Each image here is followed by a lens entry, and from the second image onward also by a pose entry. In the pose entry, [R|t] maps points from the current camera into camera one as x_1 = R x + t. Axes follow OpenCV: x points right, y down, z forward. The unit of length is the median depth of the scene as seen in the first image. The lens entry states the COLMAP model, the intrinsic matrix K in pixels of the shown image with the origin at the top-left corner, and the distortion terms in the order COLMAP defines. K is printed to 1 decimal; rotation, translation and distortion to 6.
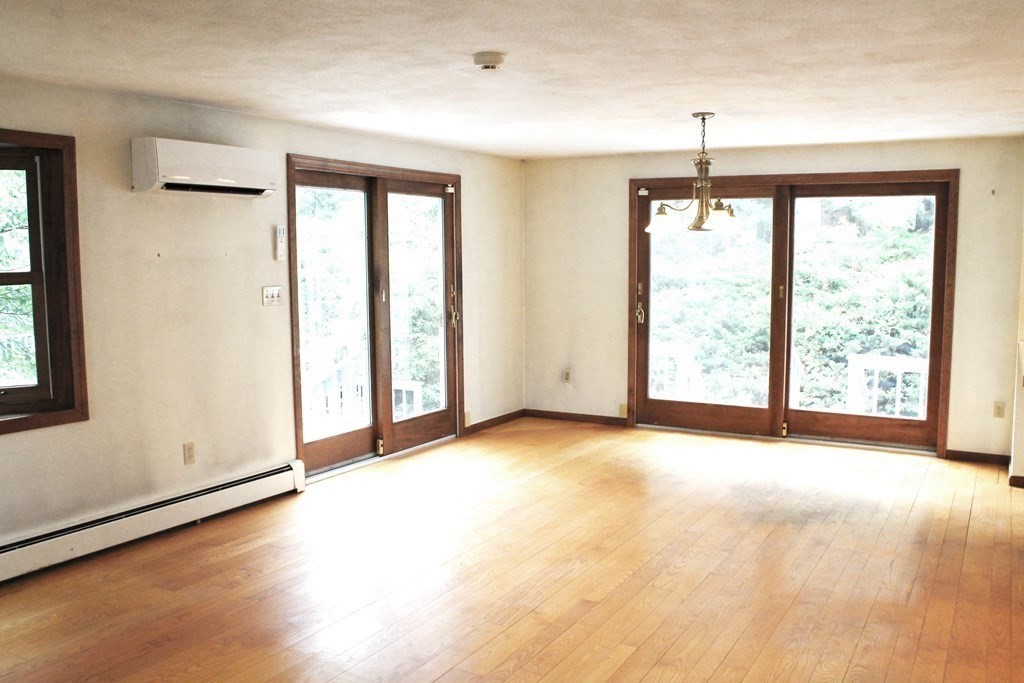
lens RADIAL K [[864.6, 0, 512.0], [0, 864.6, 341.5], [0, 0, 1]] dist [-0.160207, 0.143874]
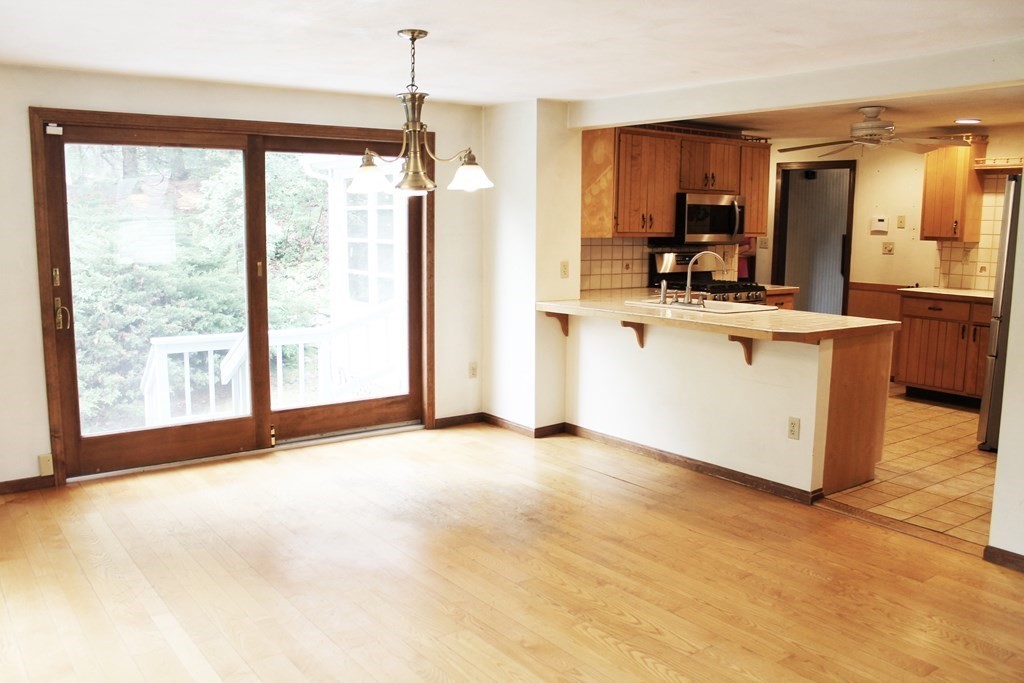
lens RADIAL K [[864.6, 0, 512.0], [0, 864.6, 341.5], [0, 0, 1]] dist [-0.160207, 0.143874]
pose [[0.410642, -0.126880, 0.902926, -0.318848], [0.088324, 0.991149, 0.099108, -0.049306], [-0.907509, 0.039053, 0.418214, 0.457523]]
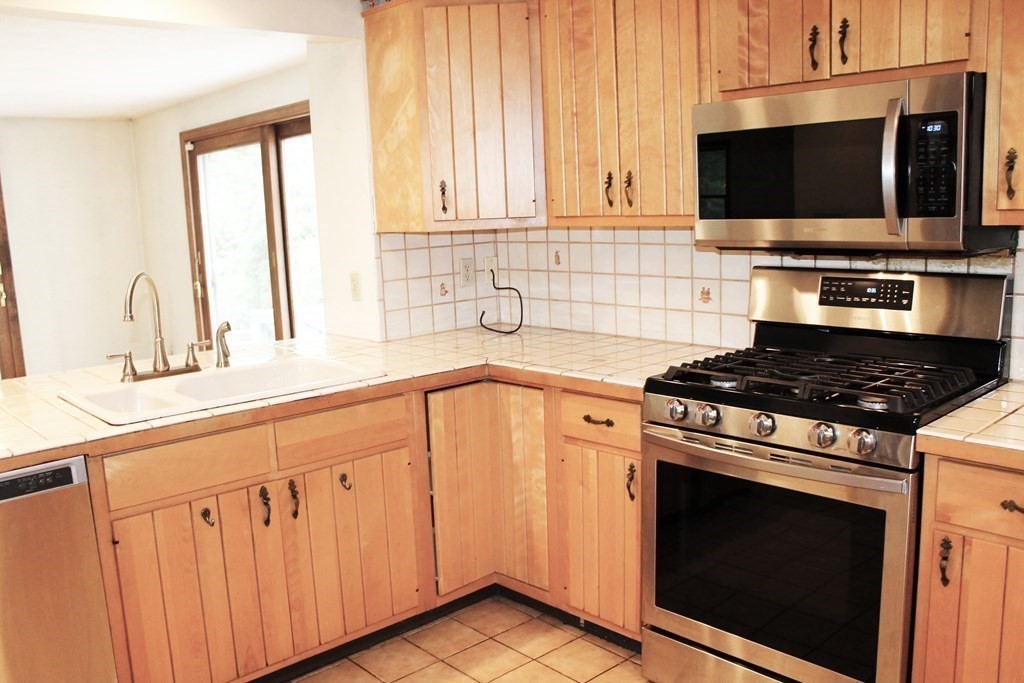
lens RADIAL K [[864.6, 0, 512.0], [0, 864.6, 341.5], [0, 0, 1]] dist [-0.160207, 0.143874]
pose [[0.952907, 0.006183, -0.303199, 0.773650], [0.010999, 0.998430, 0.054930, -0.024175], [0.303062, -0.055678, 0.951343, 0.307952]]
